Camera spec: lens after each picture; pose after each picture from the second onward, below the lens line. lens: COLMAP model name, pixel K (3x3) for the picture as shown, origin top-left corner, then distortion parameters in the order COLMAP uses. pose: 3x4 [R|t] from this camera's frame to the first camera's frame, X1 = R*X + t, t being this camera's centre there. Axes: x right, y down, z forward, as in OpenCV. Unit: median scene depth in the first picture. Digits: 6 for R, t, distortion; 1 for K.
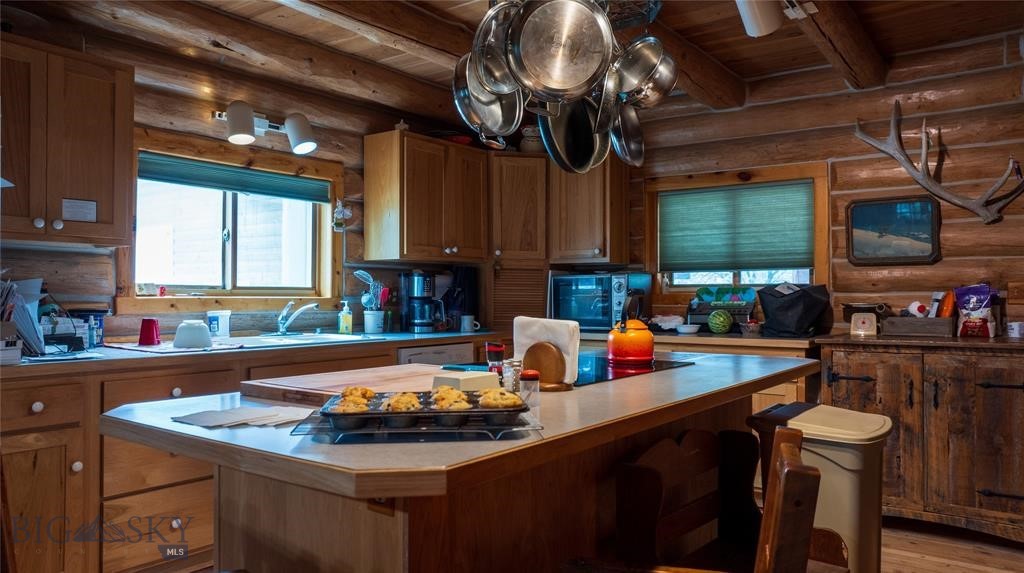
lens RADIAL K [[732.3, 0, 511.6], [0, 732.3, 289.1], [0, 0, 1]] dist [-0.017941, 0.030792]
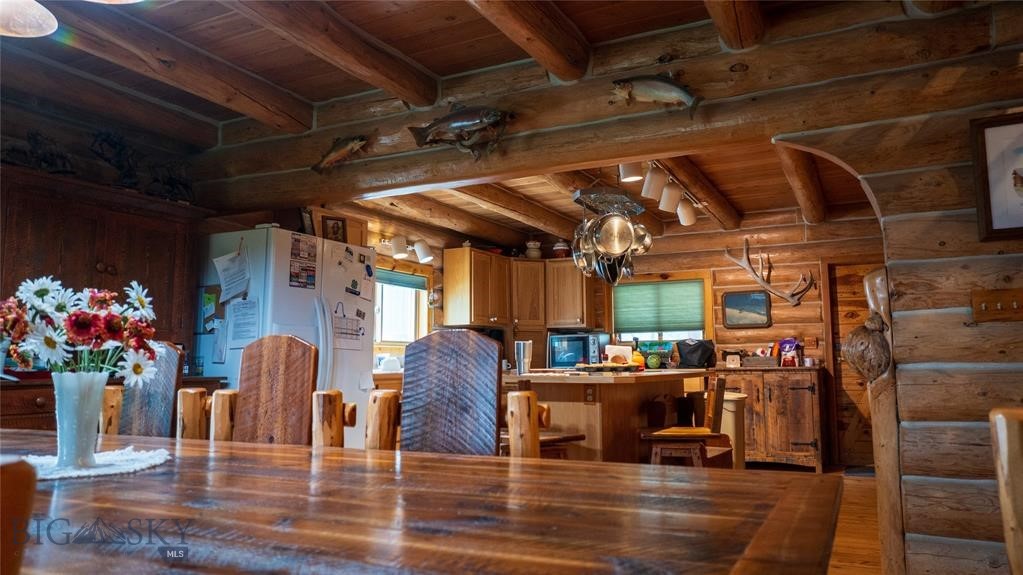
lens RADIAL K [[731.5, 0, 511.6], [0, 731.5, 285.0], [0, 0, 1]] dist [-0.017941, 0.030792]
pose [[0.986746, 0.011968, 0.161828, -0.338411], [0.004333, 0.994978, -0.100002, 0.037411], [-0.162212, 0.099378, 0.981739, -0.673026]]
